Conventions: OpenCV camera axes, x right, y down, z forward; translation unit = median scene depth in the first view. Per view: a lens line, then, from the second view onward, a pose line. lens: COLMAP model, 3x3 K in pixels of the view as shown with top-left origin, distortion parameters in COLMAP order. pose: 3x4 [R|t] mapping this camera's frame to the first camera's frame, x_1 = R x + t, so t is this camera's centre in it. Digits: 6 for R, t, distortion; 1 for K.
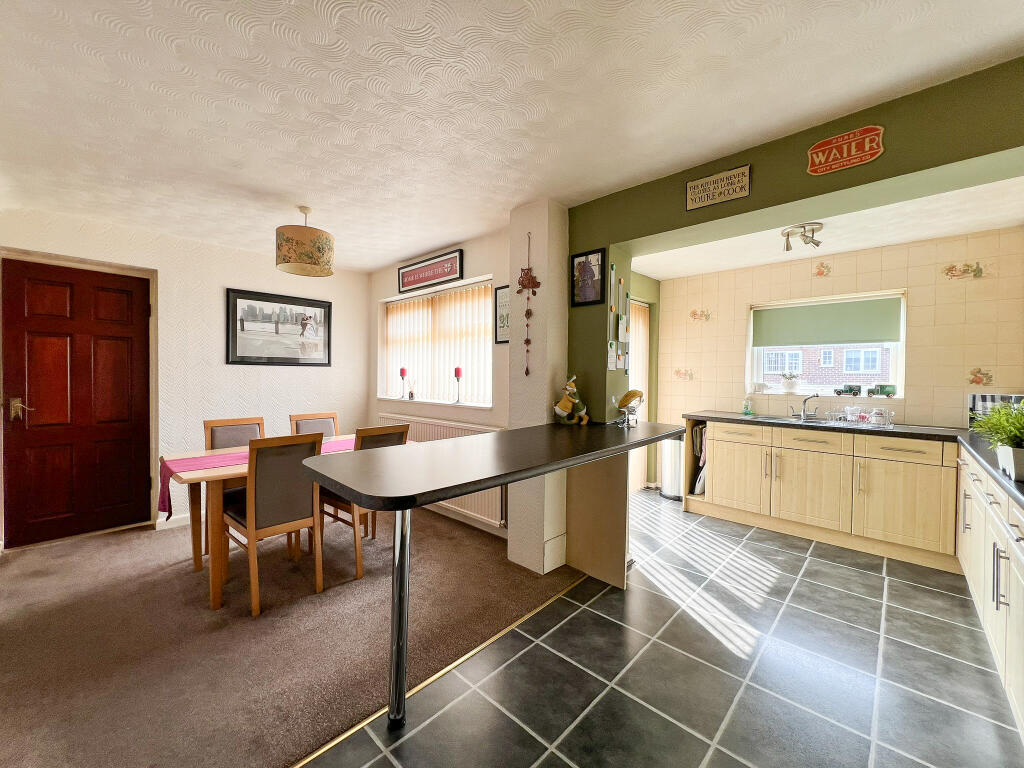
lens RADIAL K [[410.5, 0, 511.4], [0, 410.5, 381.0], [0, 0, 1]] dist [-0.001319, 0.000482]
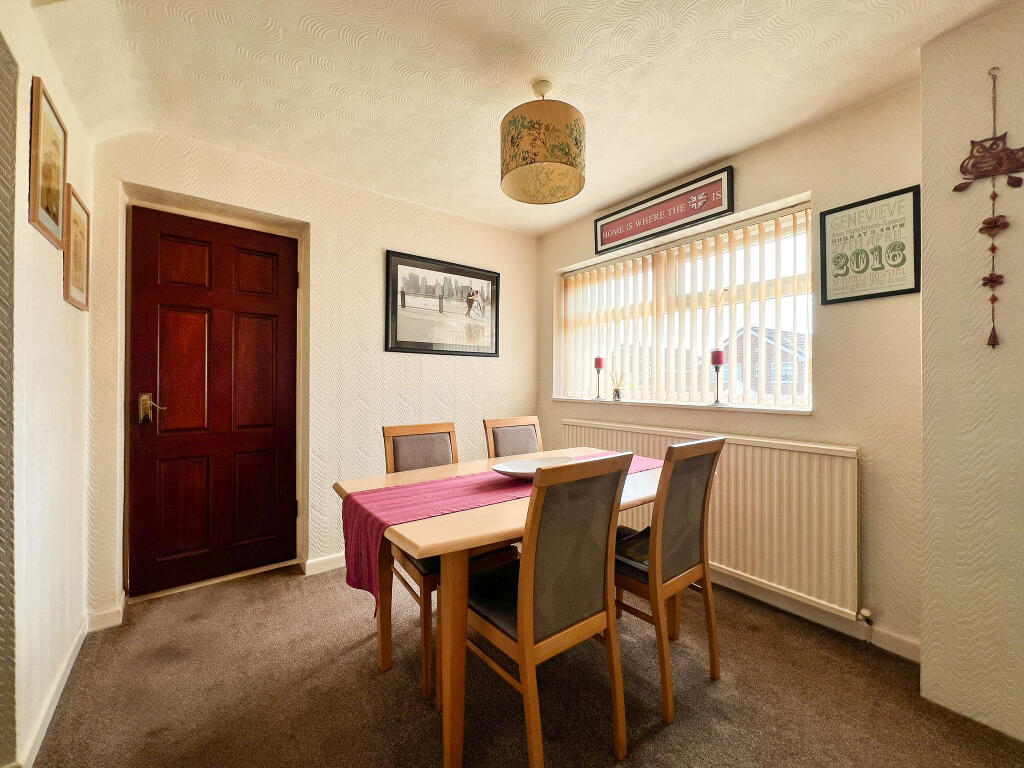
lens RADIAL K [[410.5, 0, 511.4], [0, 410.5, 381.0], [0, 0, 1]] dist [-0.001319, 0.000482]
pose [[0.986629, -0.004676, -0.162915, -0.359148], [0.001770, 0.999837, -0.017980, 0.028001], [0.162973, 0.017451, 0.986476, 0.310698]]
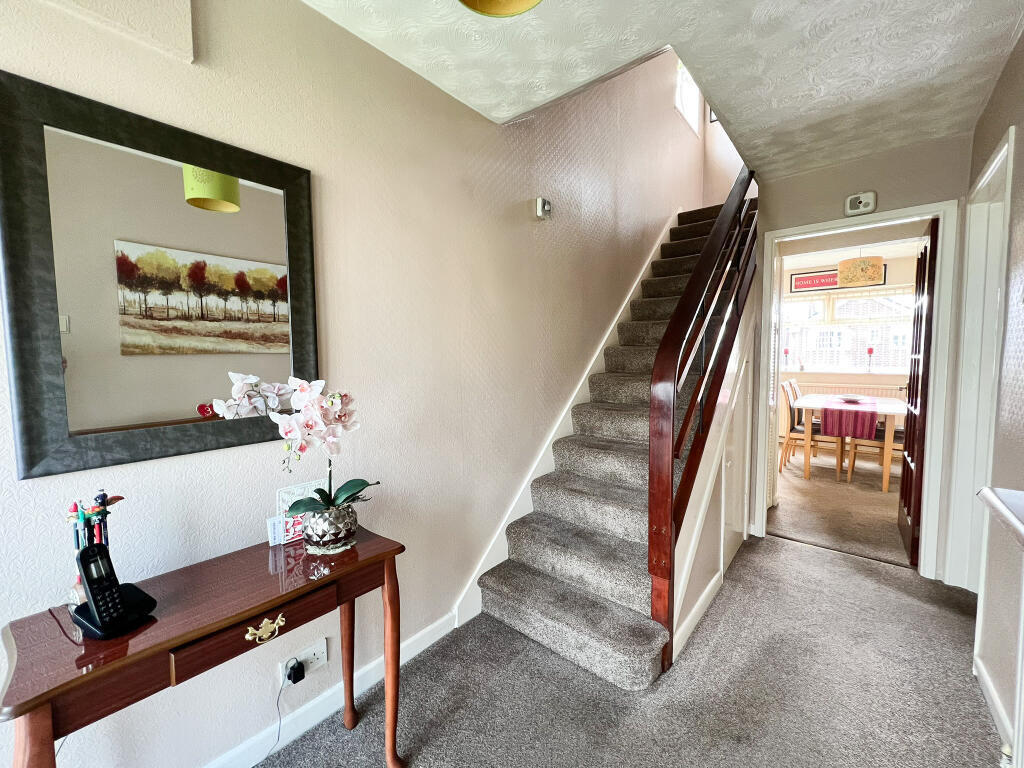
lens RADIAL K [[410.5, 0, 511.4], [0, 410.5, 381.0], [0, 0, 1]] dist [-0.001319, 0.000482]
pose [[0.998476, -0.017925, 0.052193, -1.492815], [0.015368, 0.998681, 0.048982, -0.005555], [-0.053002, -0.048105, 0.997435, -0.364752]]
